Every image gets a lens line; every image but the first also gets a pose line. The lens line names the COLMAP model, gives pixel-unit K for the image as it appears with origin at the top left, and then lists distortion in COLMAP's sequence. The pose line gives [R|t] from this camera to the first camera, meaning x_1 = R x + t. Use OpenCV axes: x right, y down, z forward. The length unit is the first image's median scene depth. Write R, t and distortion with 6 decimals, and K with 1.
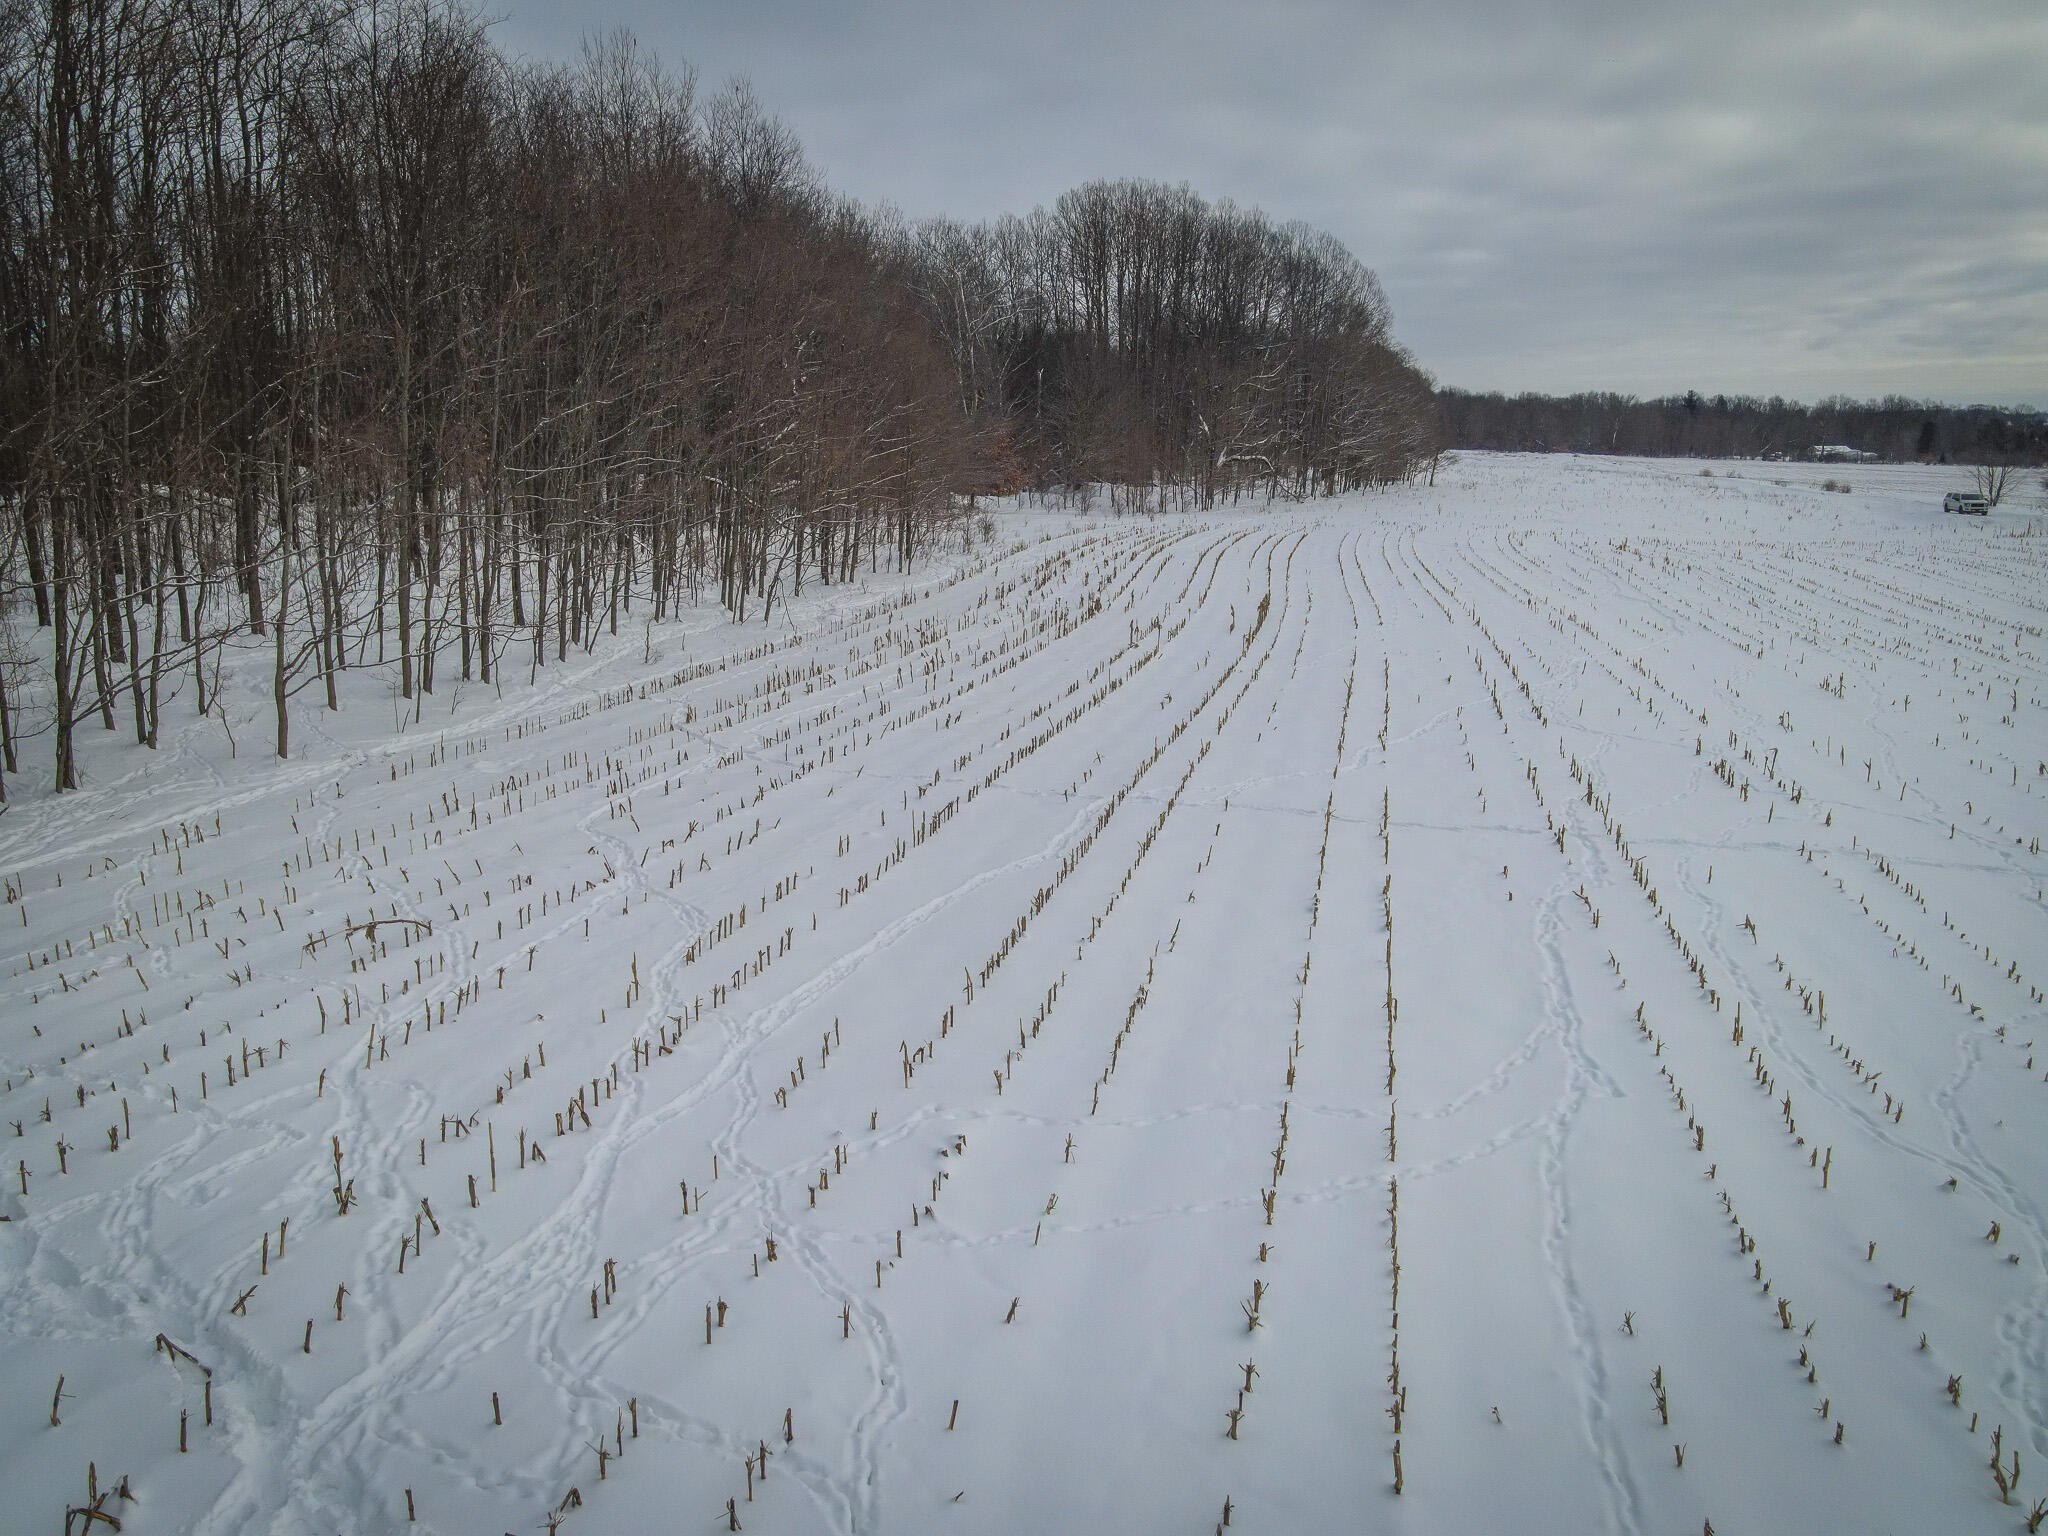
lens RADIAL K [[1473.8, 0, 1021.5], [0, 1473.8, 761.5], [0, 0, 1]] dist [0.024042, 0.014452]
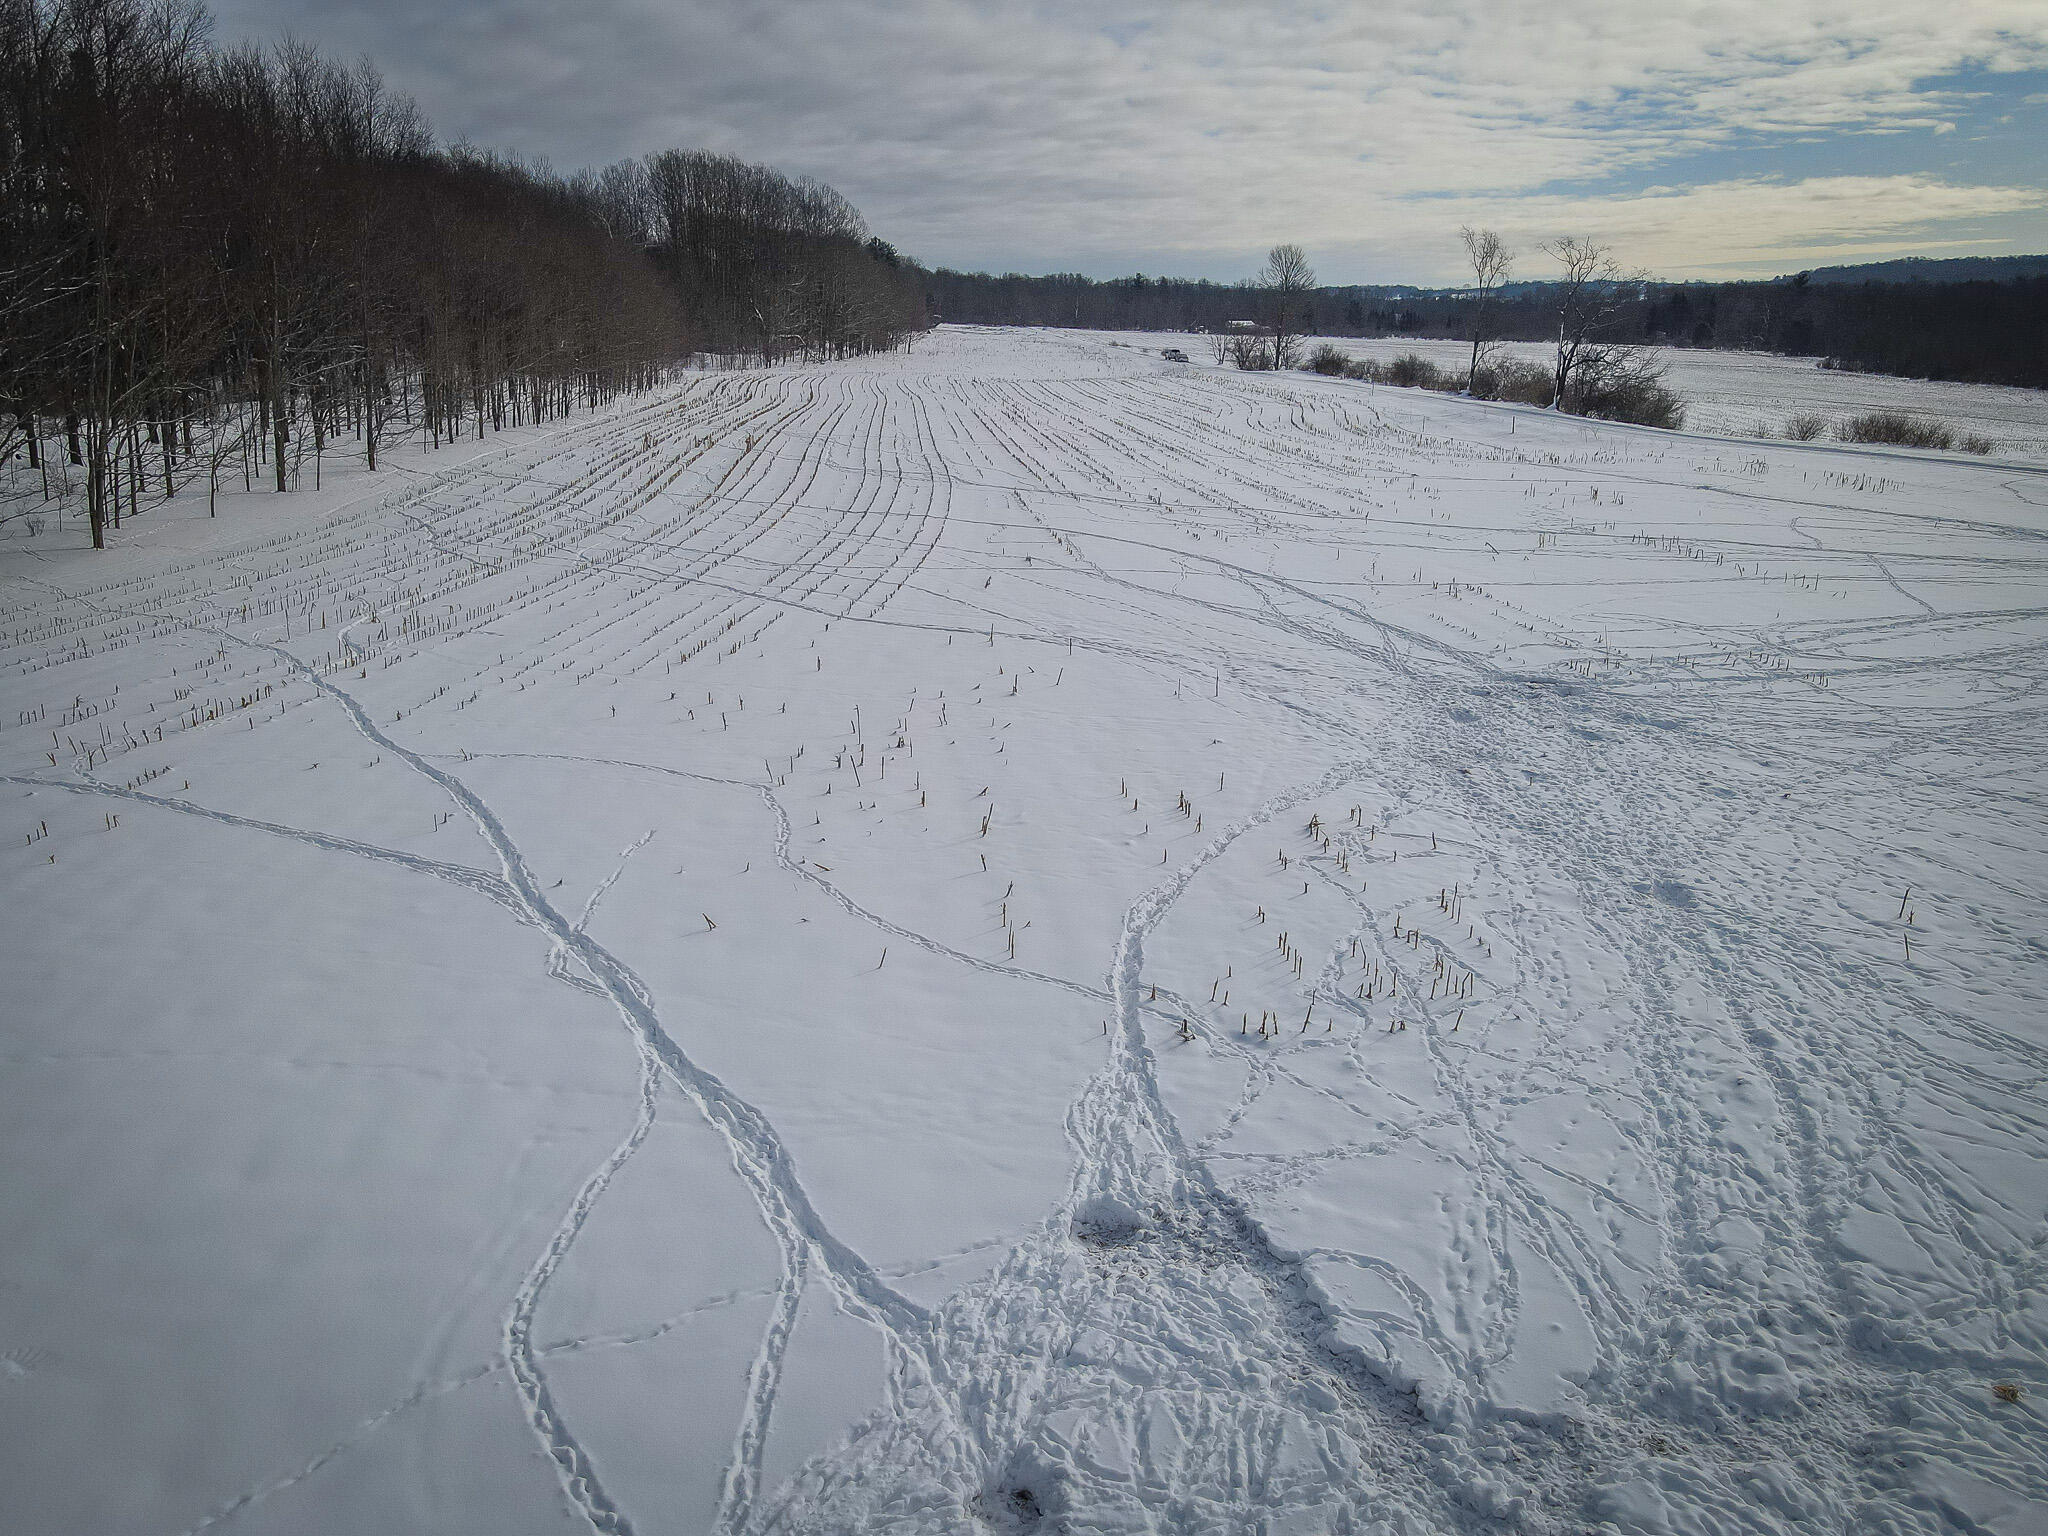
lens RADIAL K [[1473.8, 0, 1021.5], [0, 1473.8, 761.5], [0, 0, 1]] dist [0.024042, 0.014452]
pose [[0.953189, -0.076263, 0.292601, -0.095007], [0.050310, 0.994183, 0.095228, 0.099470], [-0.298161, -0.076049, 0.951481, -0.554908]]
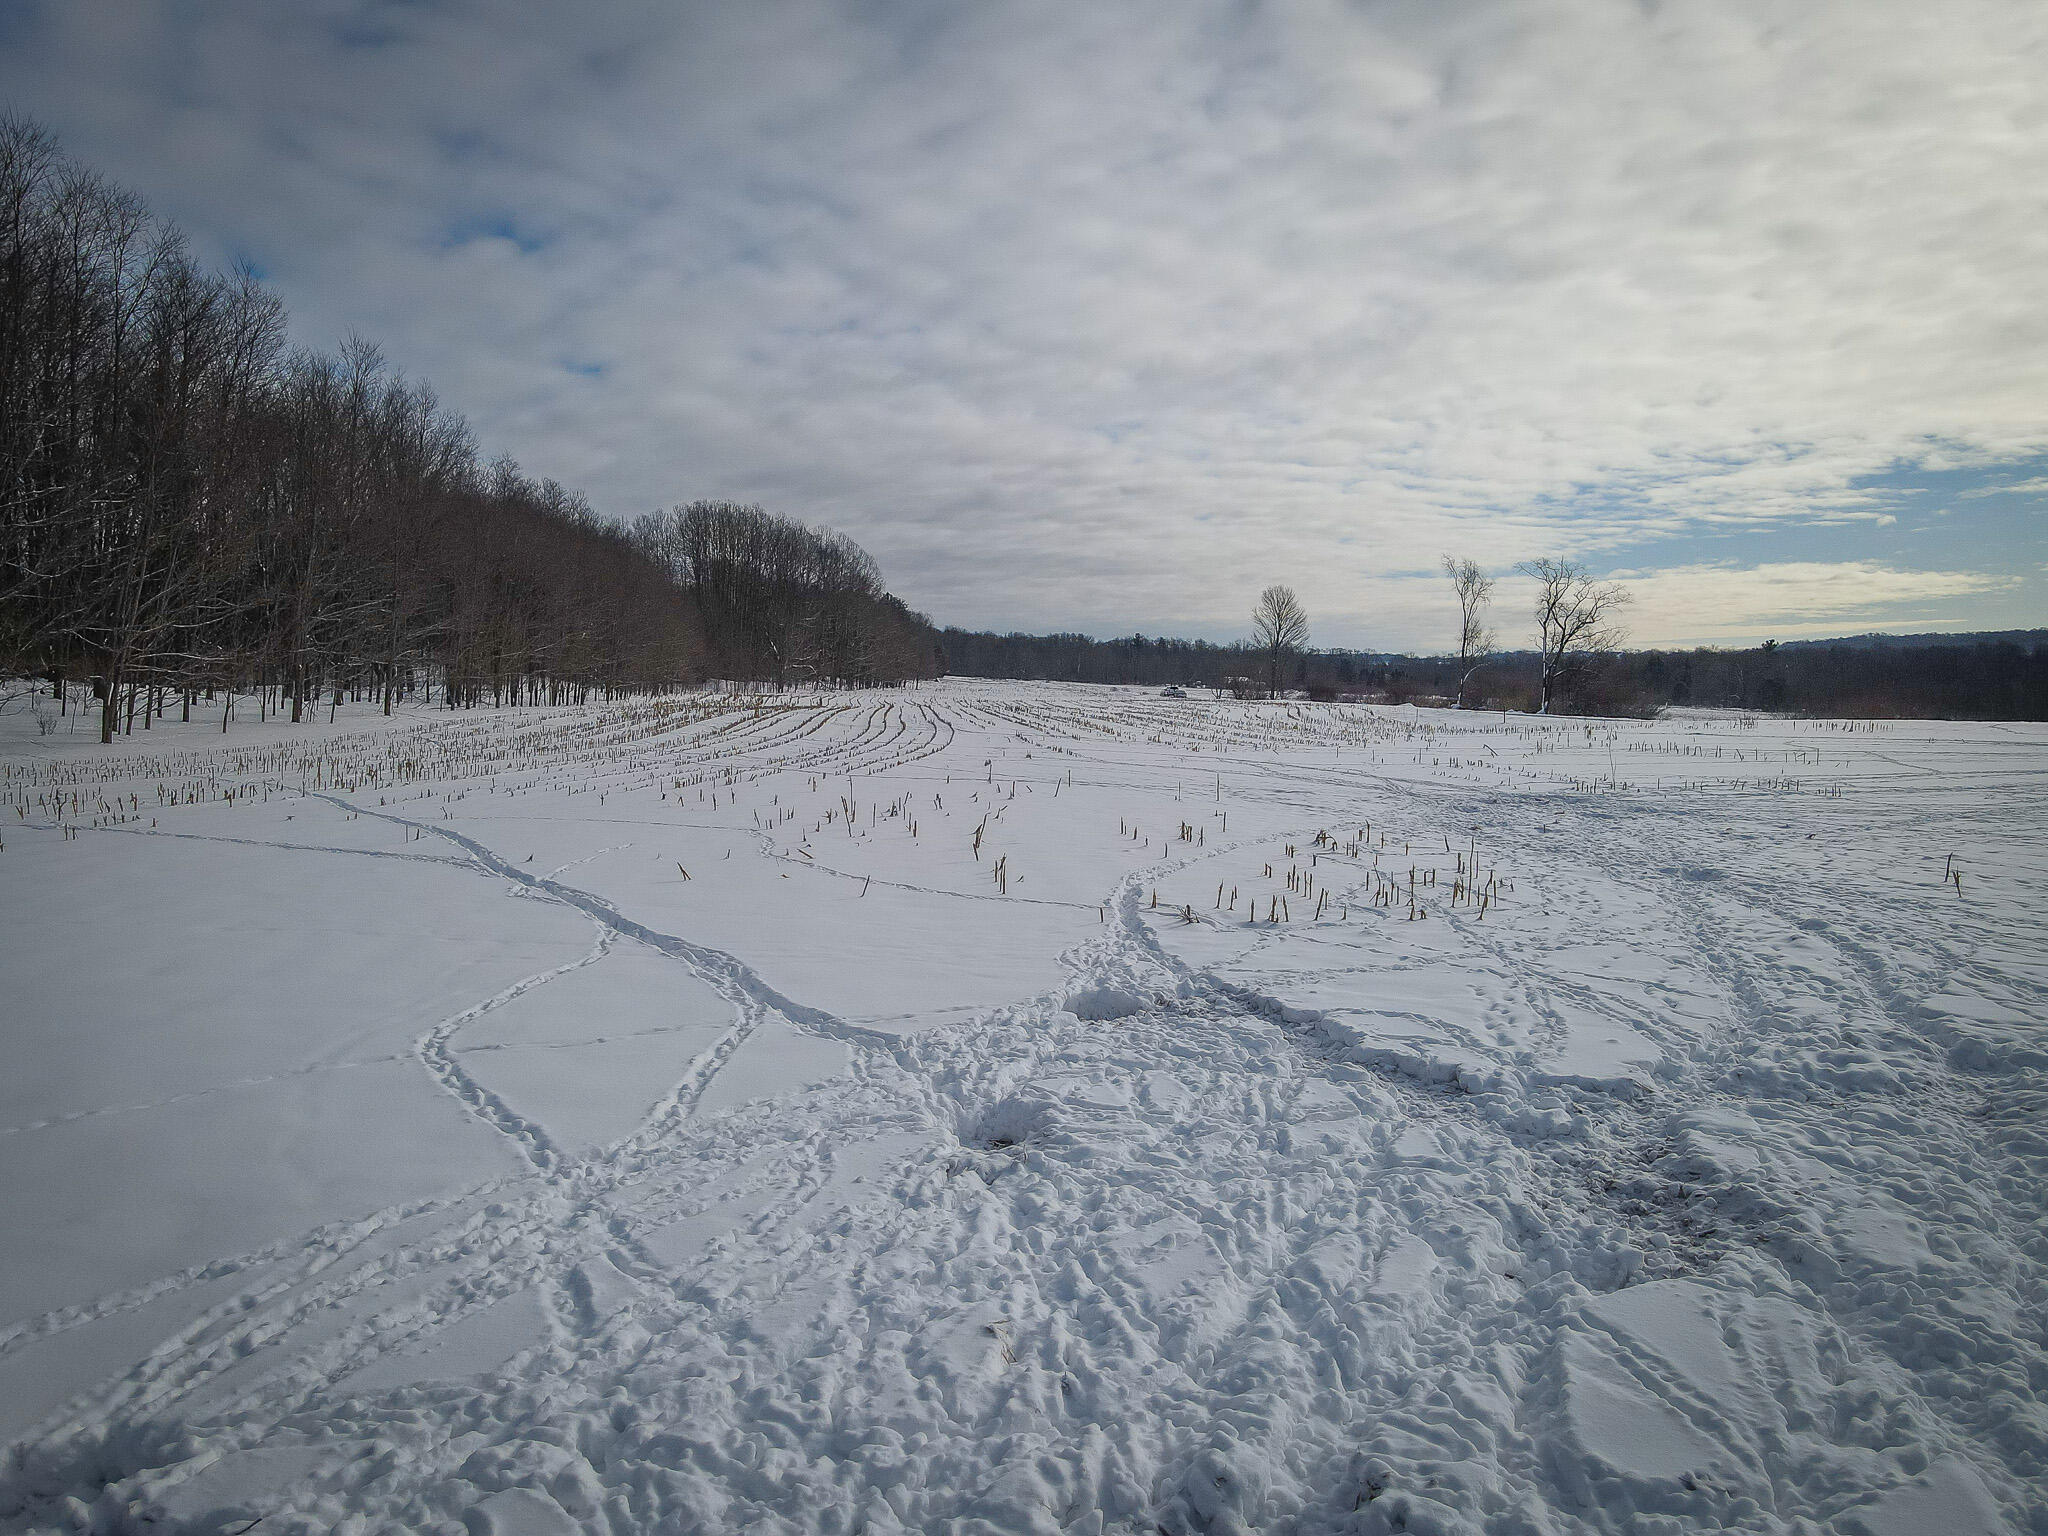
lens RADIAL K [[1473.8, 0, 1021.5], [0, 1473.8, 761.5], [0, 0, 1]] dist [0.024042, 0.014452]
pose [[0.954303, -0.012870, 0.298565, -0.093838], [0.058891, 0.987580, -0.145664, 0.139416], [-0.292982, 0.156591, 0.943208, -0.549009]]
